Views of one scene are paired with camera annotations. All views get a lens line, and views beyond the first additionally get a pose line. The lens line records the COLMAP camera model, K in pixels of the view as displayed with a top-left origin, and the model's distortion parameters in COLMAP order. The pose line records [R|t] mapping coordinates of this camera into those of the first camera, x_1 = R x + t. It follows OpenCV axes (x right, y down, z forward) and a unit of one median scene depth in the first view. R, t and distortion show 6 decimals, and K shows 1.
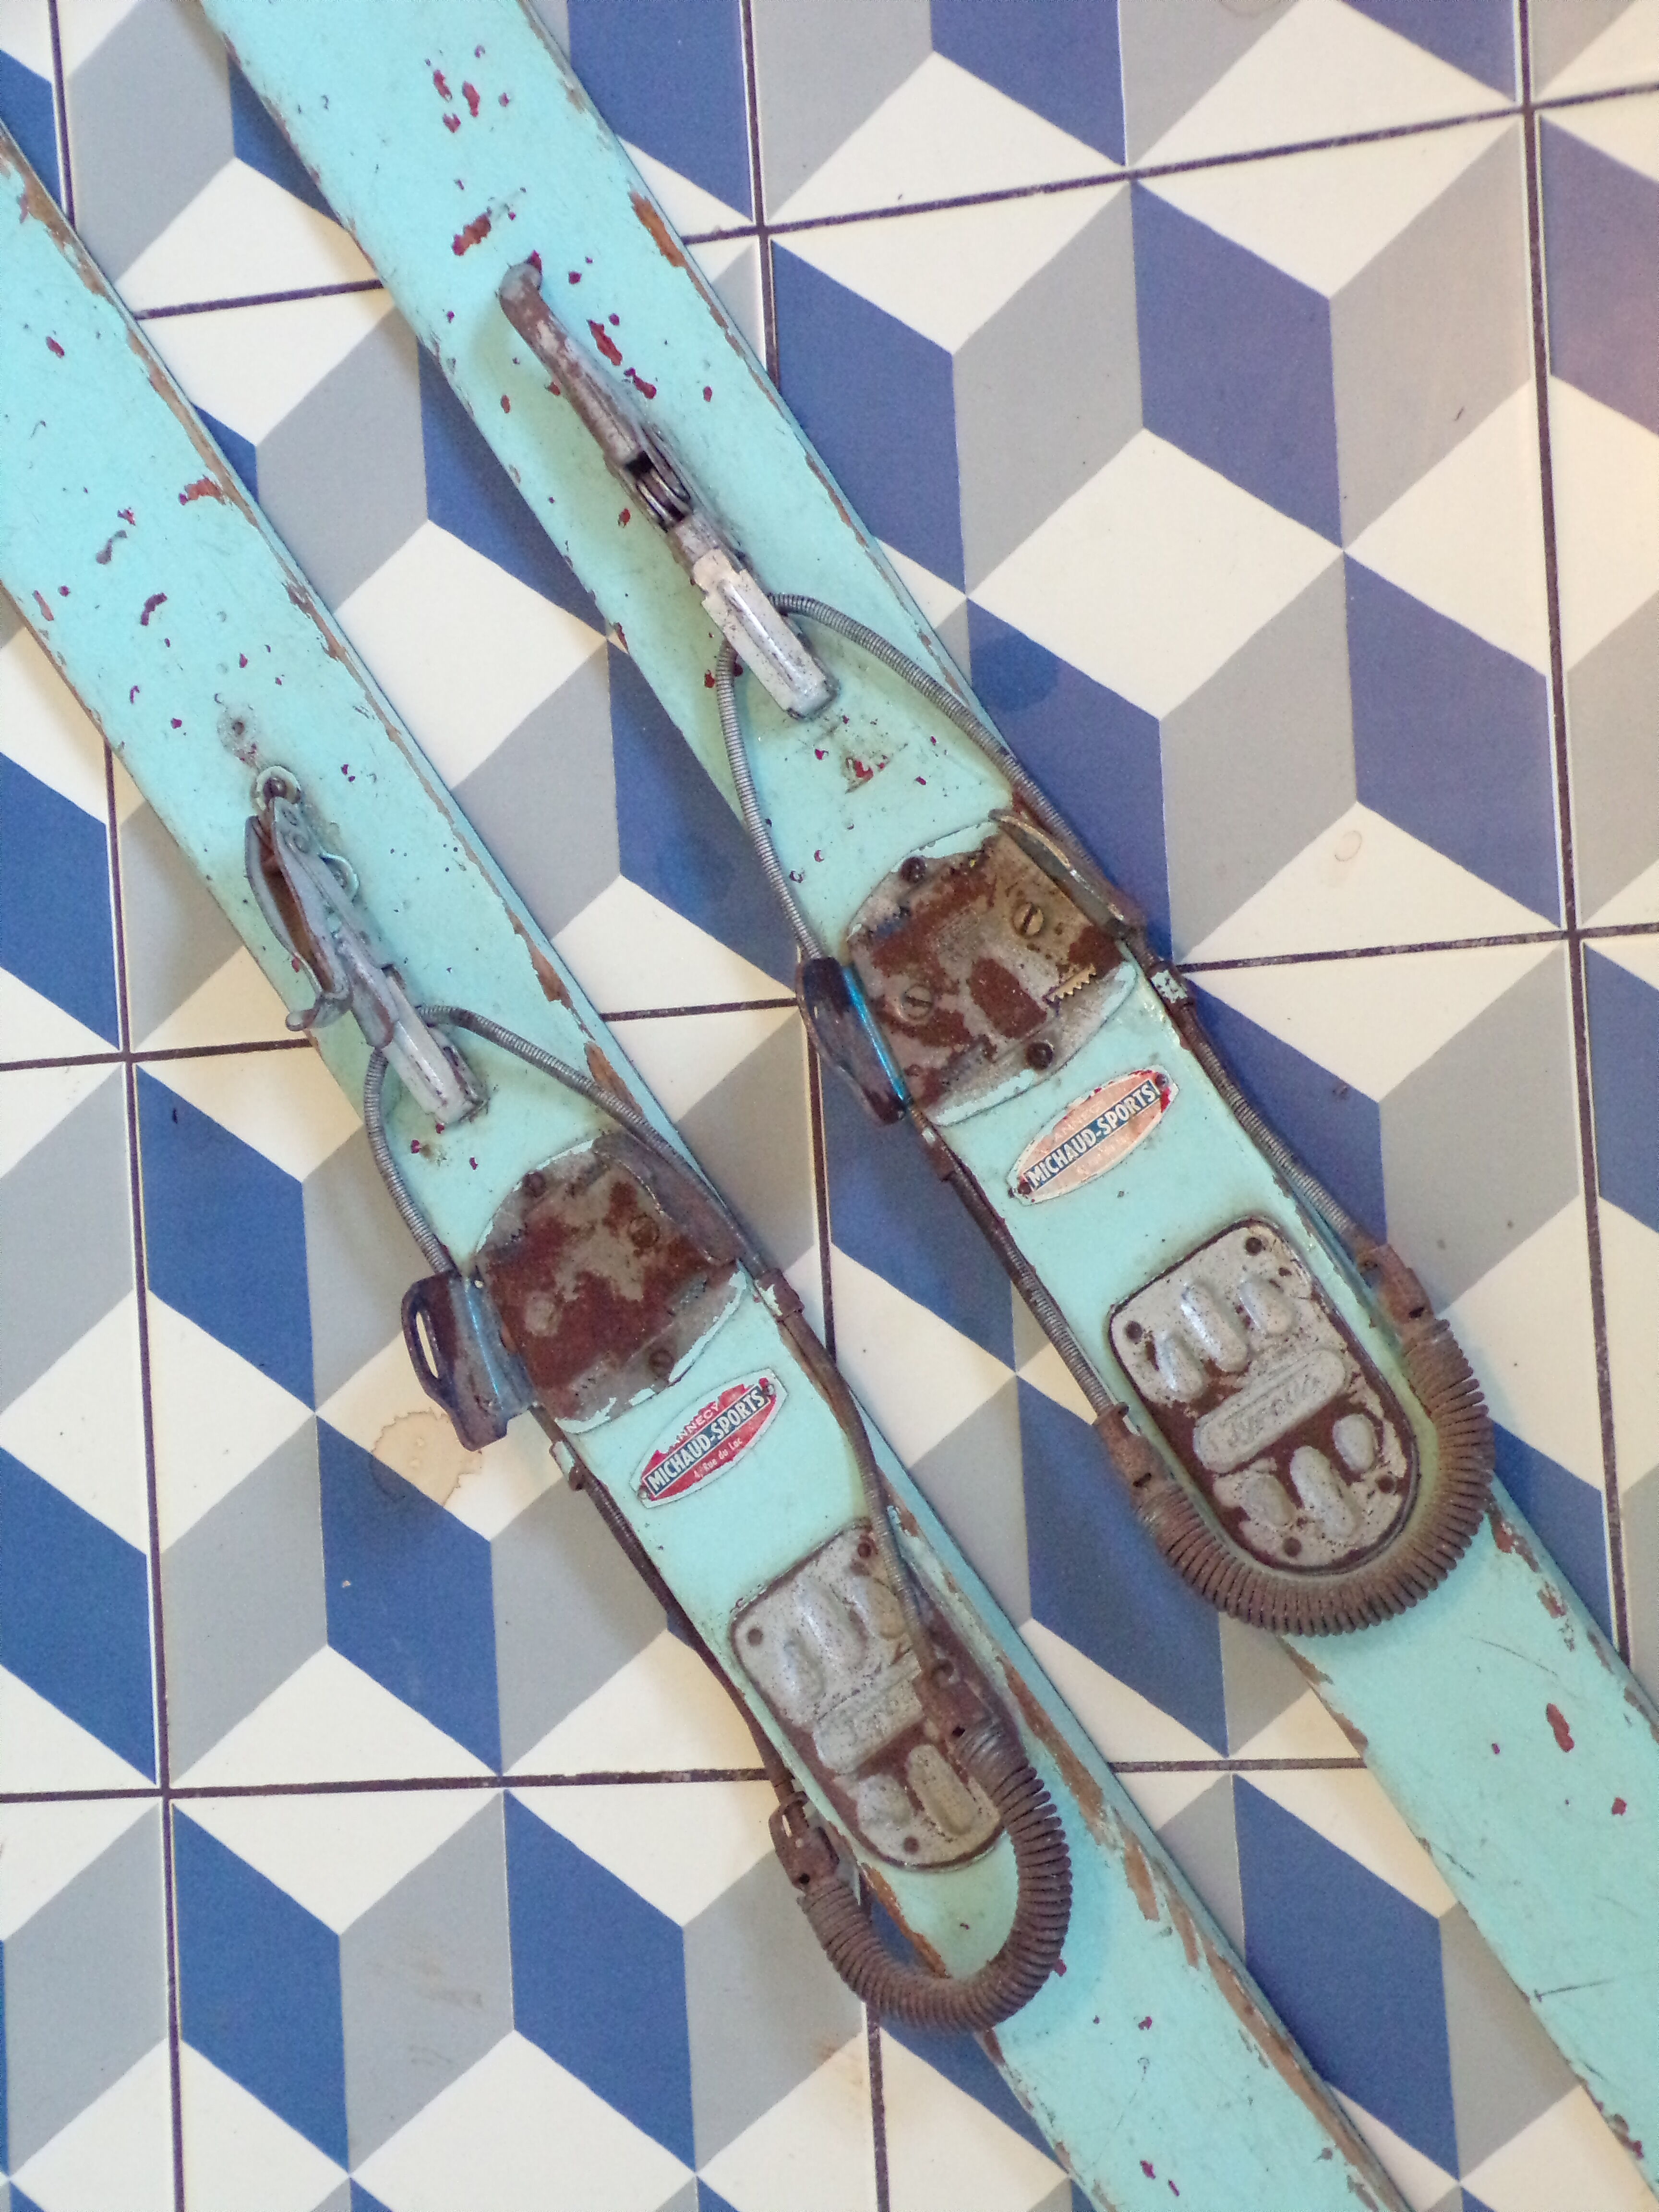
lens RADIAL K [[4234.6, 0, 838.1], [0, 4234.6, 1128.1], [0, 0, 1]] dist [0.278081, 0.000000]
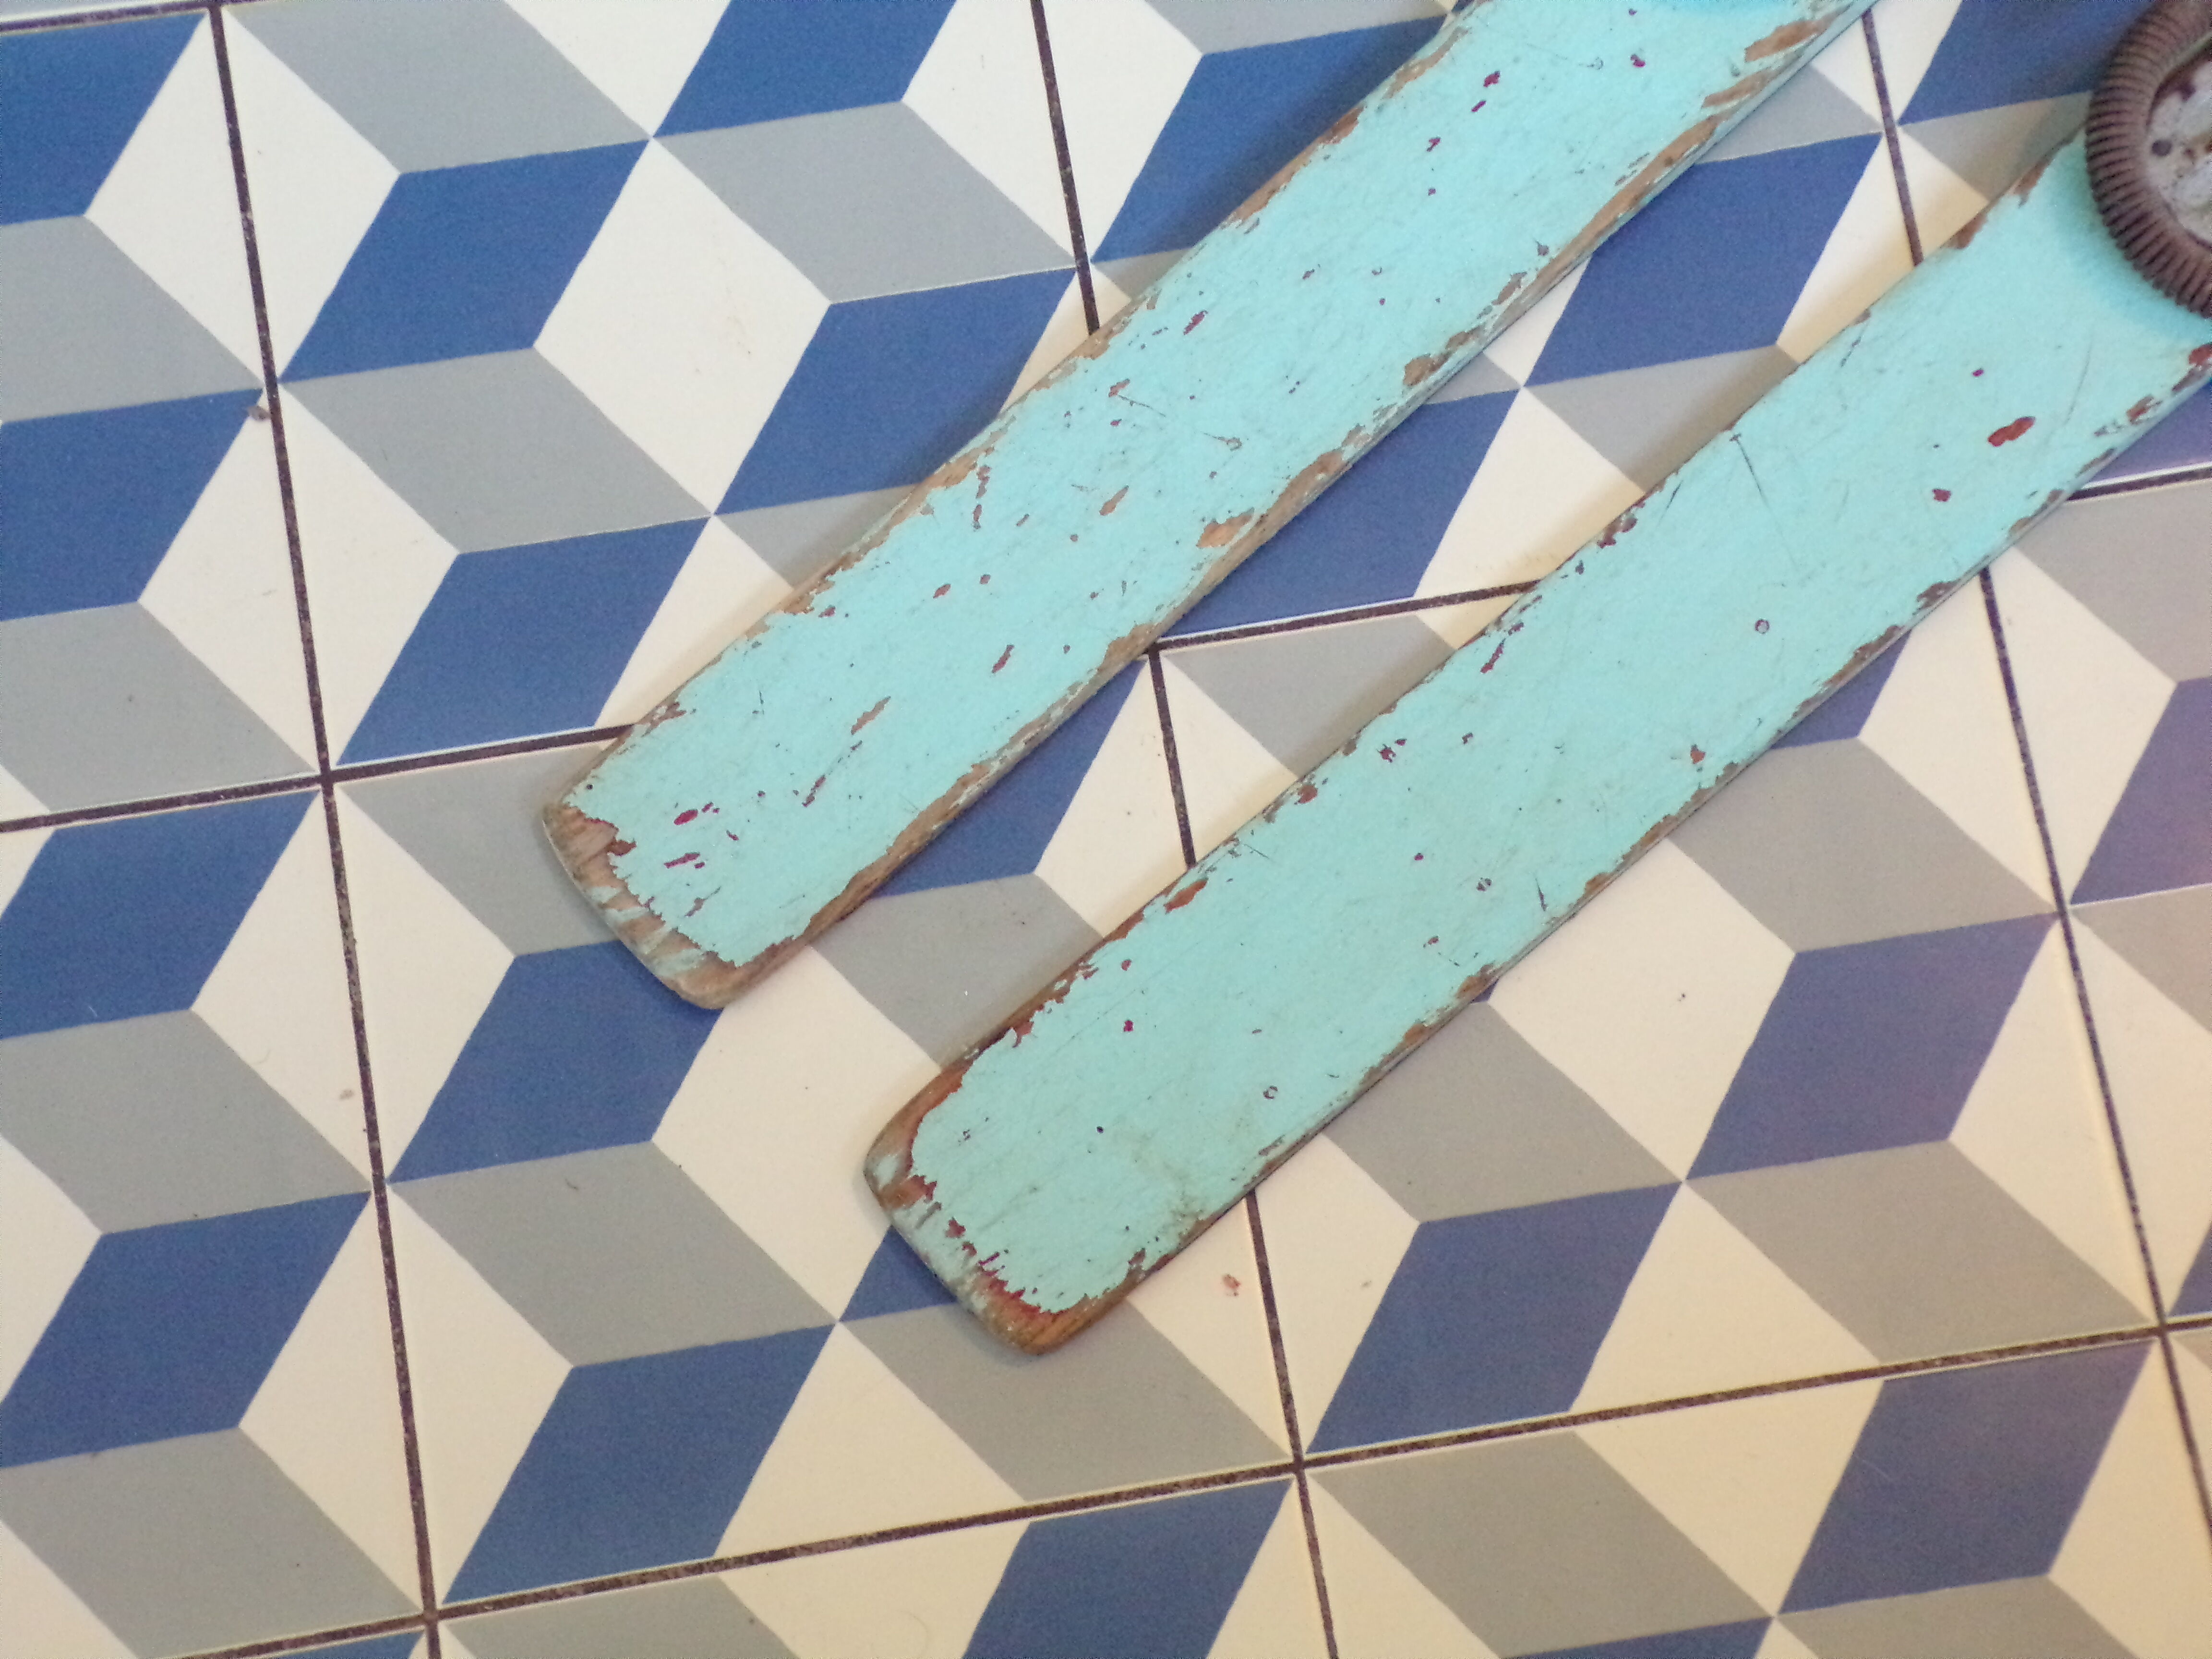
lens RADIAL K [[4234.6, 0, 1087.6], [0, 4234.6, 813.3], [0, 0, 1]] dist [0.278081, 0.000000]
pose [[0.101964, 0.989101, 0.106216, 0.121162], [-0.994714, 0.100070, 0.023025, 0.318815], [0.012145, -0.108003, 0.994076, 0.002383]]
